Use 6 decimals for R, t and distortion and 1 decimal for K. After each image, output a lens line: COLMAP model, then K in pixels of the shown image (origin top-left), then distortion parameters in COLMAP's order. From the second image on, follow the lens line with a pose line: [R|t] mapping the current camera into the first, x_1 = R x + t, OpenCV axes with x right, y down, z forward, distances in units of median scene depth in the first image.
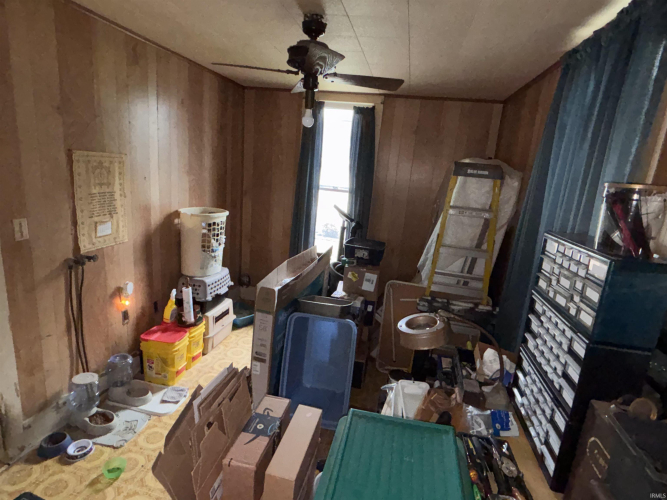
lens RADIAL K [[364.9, 0, 332.3], [0, 364.9, 250.9], [0, 0, 1]] dist [0.002648, -0.001071]
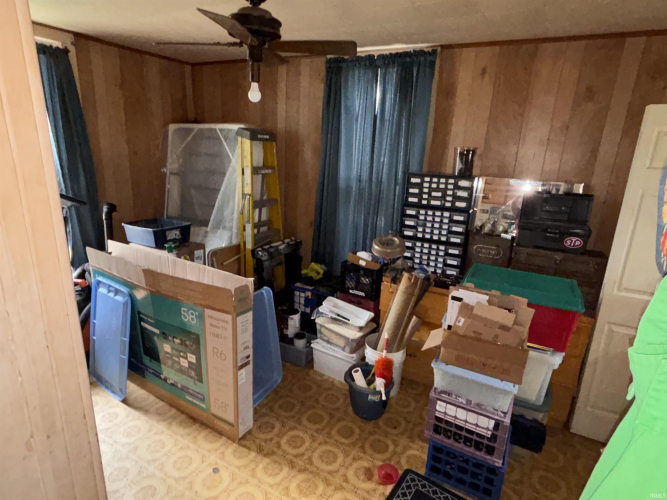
lens RADIAL K [[364.9, 0, 331.1], [0, 364.9, 248.7], [0, 0, 1]] dist [0.002648, -0.001071]
pose [[0.310662, -0.330556, 0.891191, -0.710170], [0.202602, 0.939064, 0.277687, -0.151517], [-0.928677, 0.094291, 0.358703, 0.379850]]
